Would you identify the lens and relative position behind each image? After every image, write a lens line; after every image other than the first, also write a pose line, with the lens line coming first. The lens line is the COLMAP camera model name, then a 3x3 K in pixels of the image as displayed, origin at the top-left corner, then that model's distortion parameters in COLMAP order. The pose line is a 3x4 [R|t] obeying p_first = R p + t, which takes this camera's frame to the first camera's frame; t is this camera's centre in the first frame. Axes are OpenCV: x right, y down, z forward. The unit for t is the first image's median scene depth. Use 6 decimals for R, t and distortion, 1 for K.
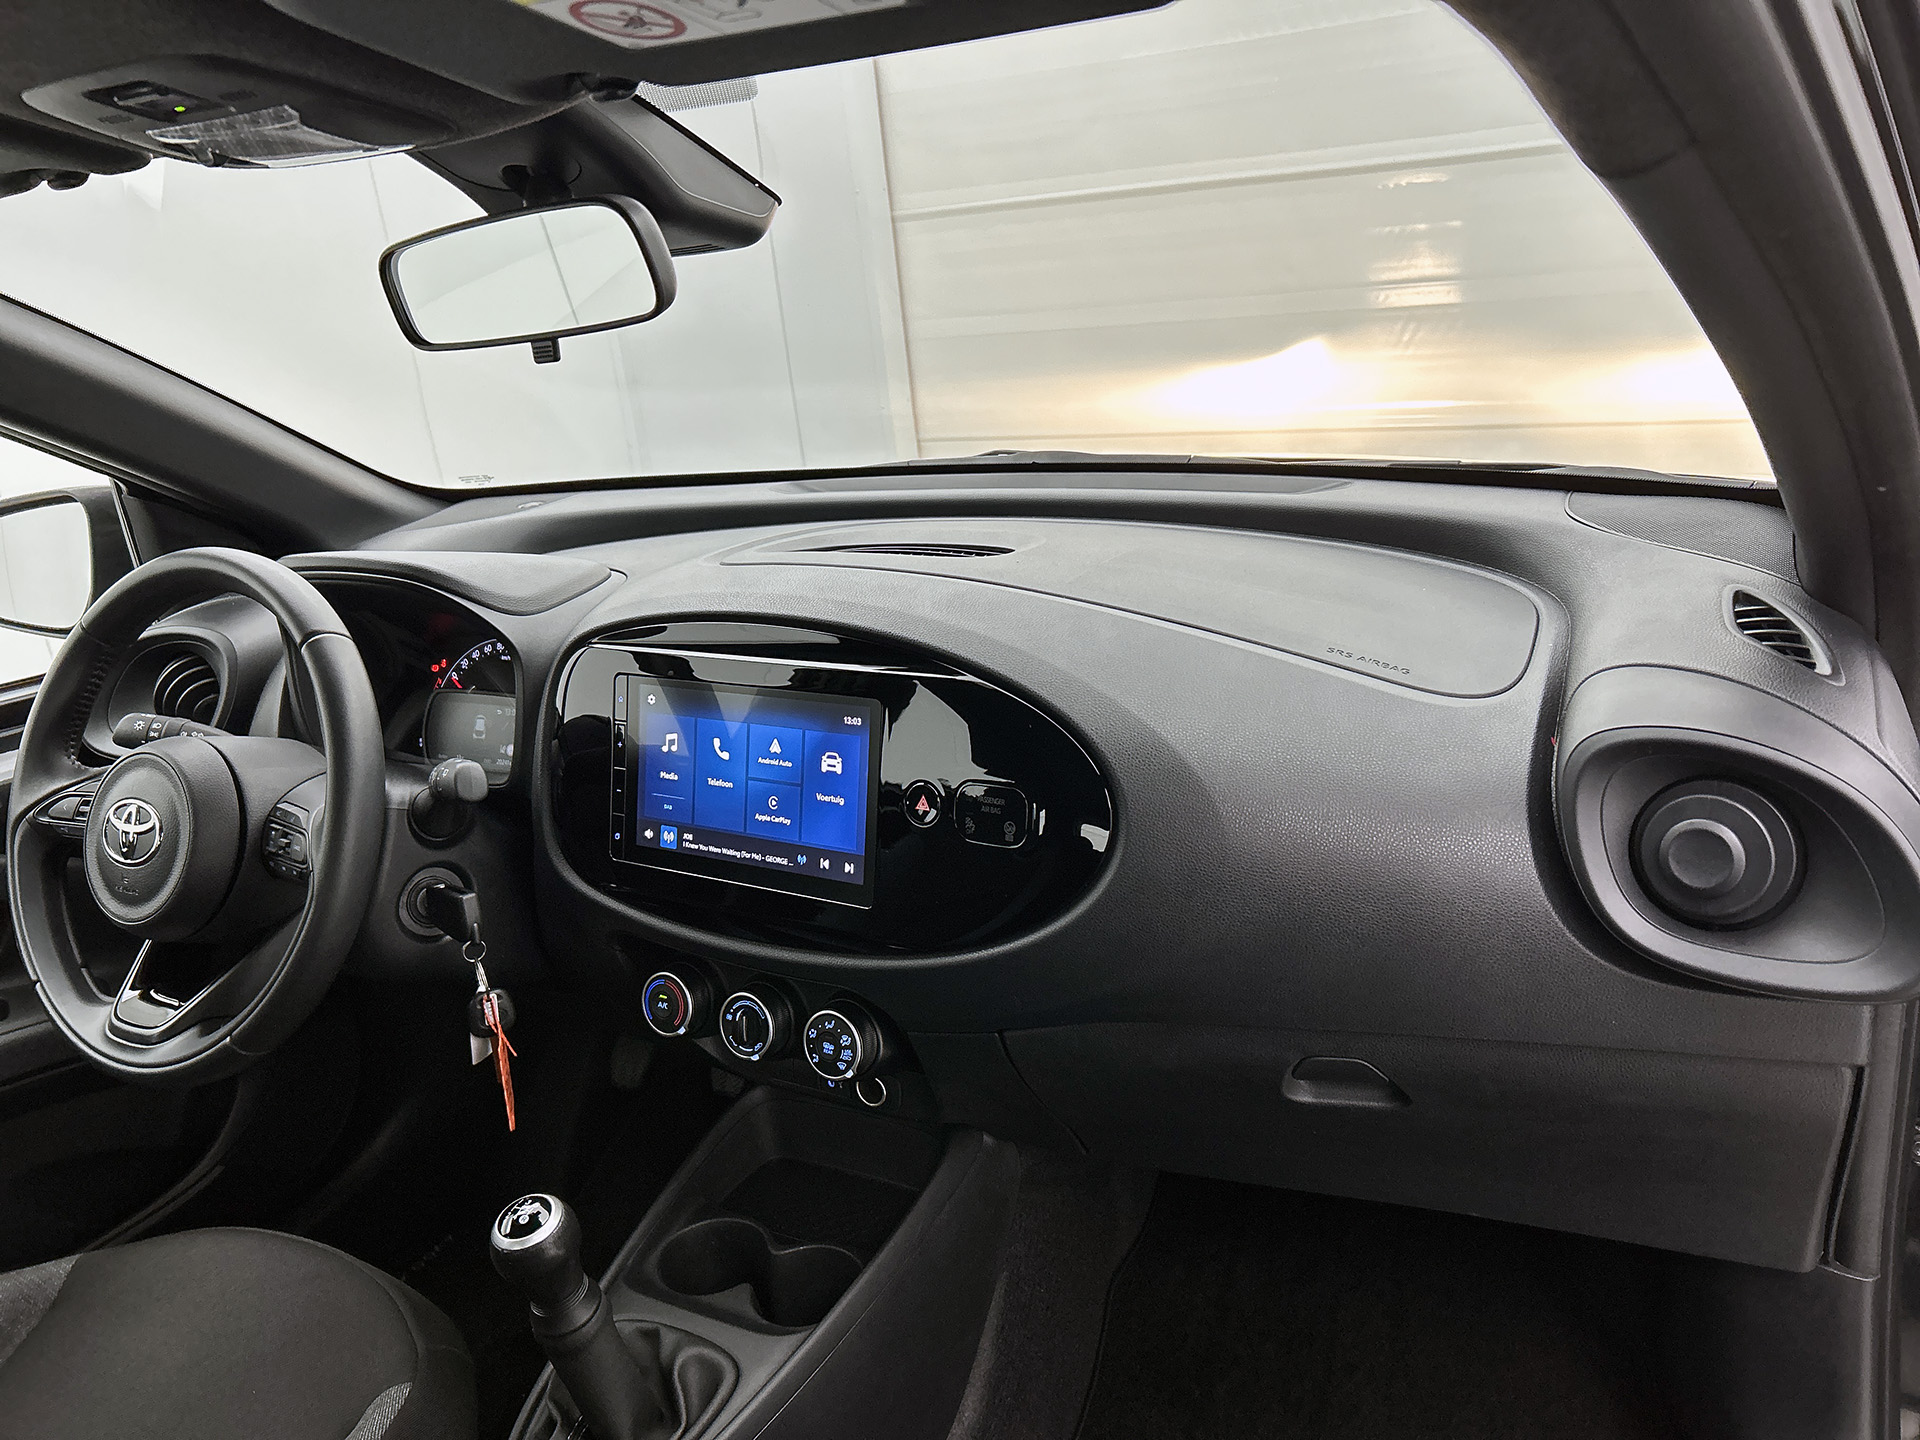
lens RADIAL K [[1442.9, 0, 939.2], [0, 1442.9, 718.2], [0, 0, 1]] dist [0.113882, -0.132076]
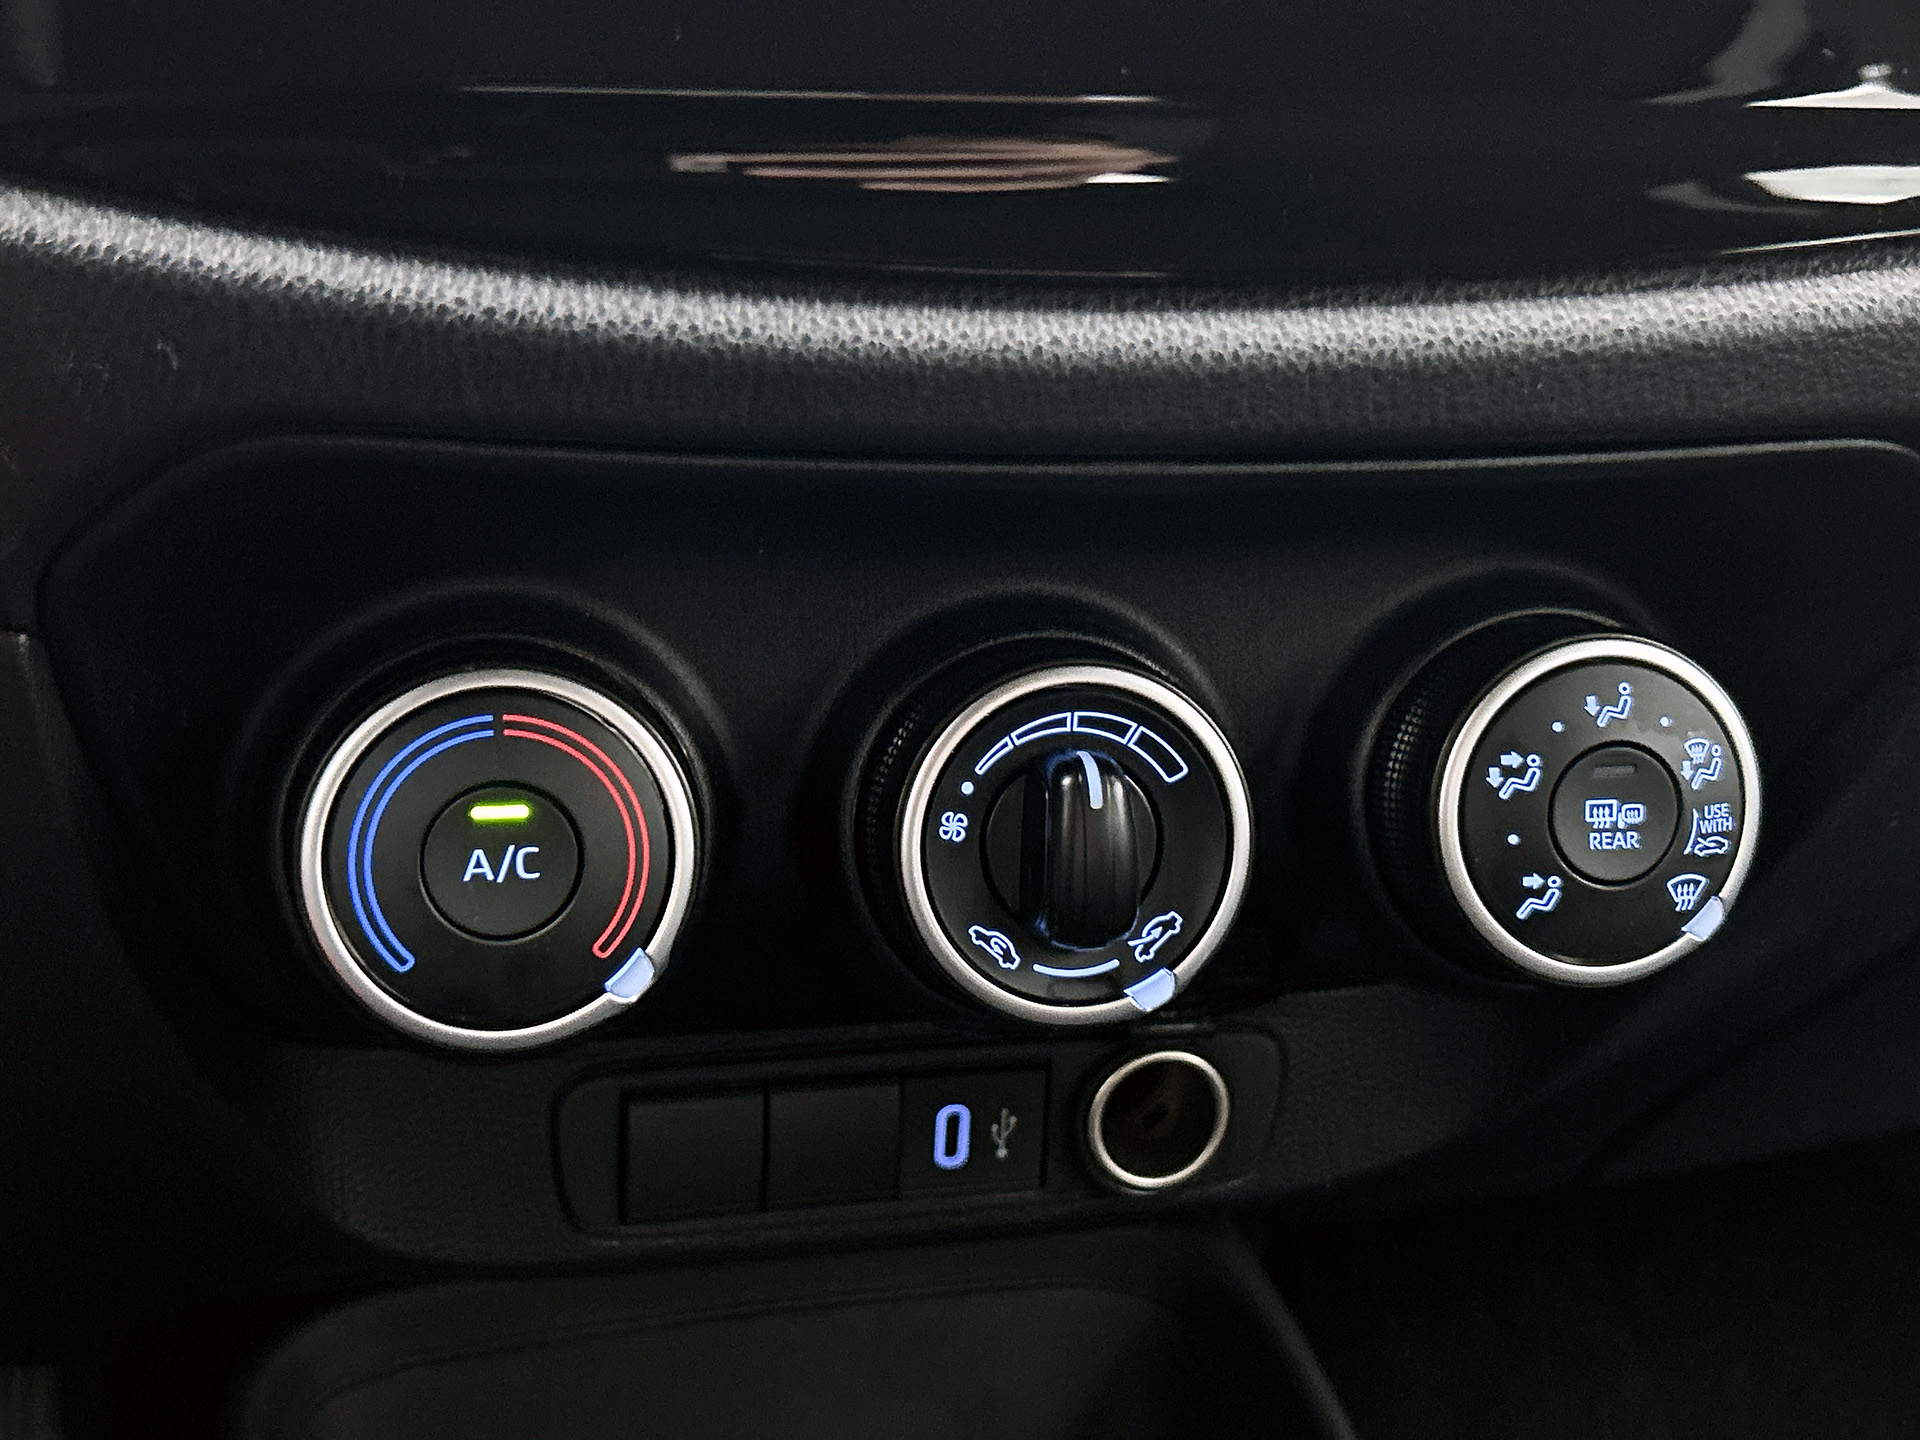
lens RADIAL K [[2409.1, 0, 960.0], [0, 2409.1, 720.0], [0, 0, 1]] dist [0.161127, -0.478354]
pose [[0.710230, -0.121744, 0.693363, -0.369204], [0.108571, 0.992091, 0.062984, 0.181328], [-0.695547, 0.030546, 0.717831, 0.817996]]
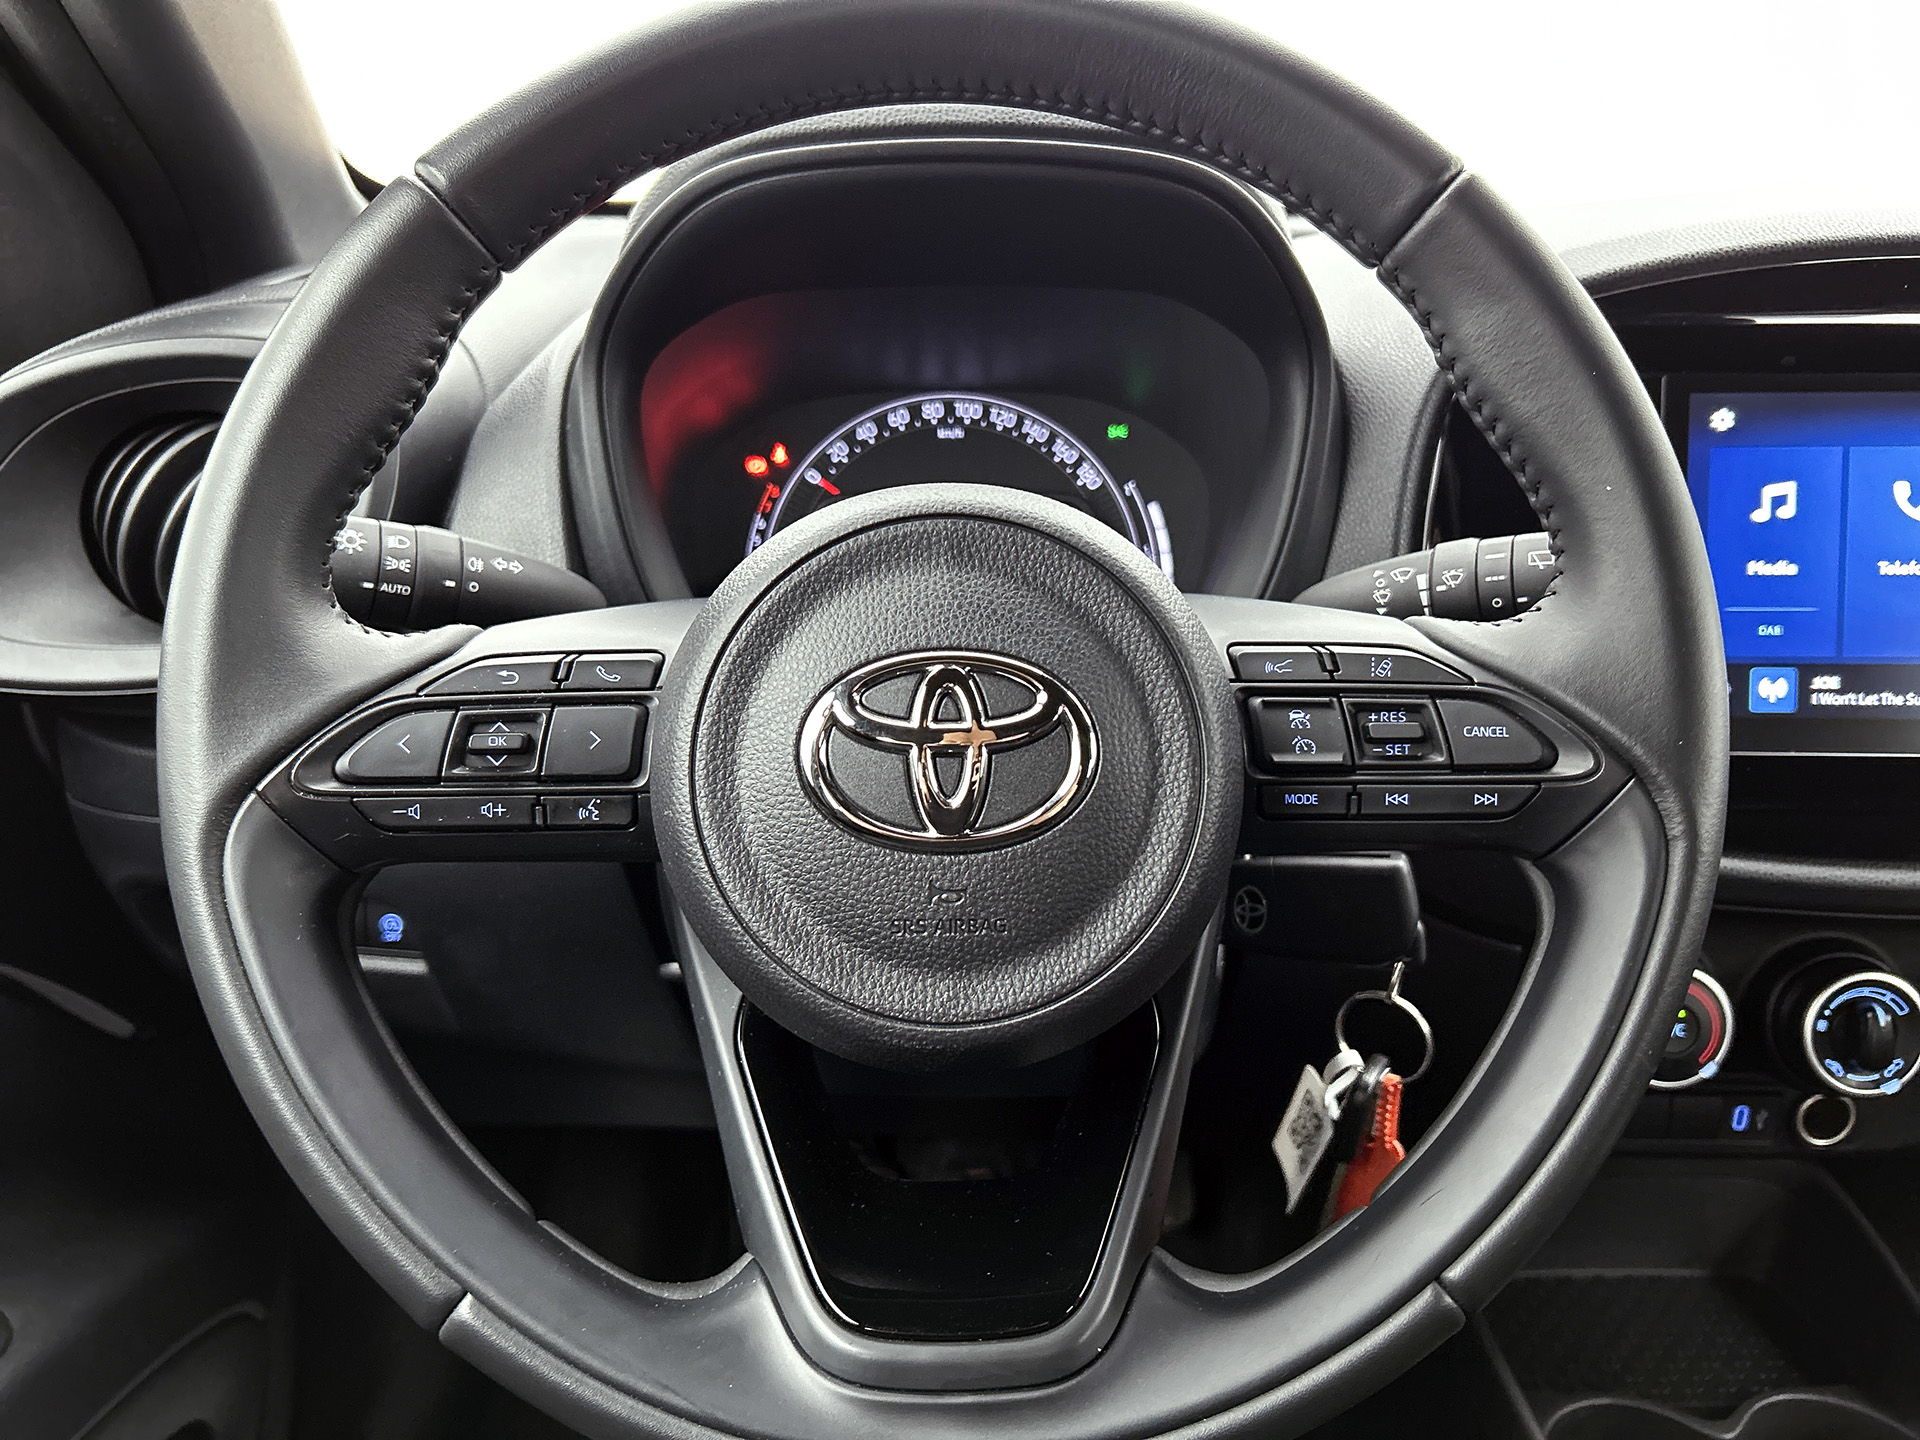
lens RADIAL K [[1478.3, 0, 974.3], [0, 1478.3, 719.2], [0, 0, 1]] dist [0.044132, -0.043326]
pose [[0.854911, -0.070154, 0.514009, -0.715930], [0.078410, 0.996905, 0.005648, 0.069348], [-0.512815, 0.035475, 0.857766, 0.717649]]
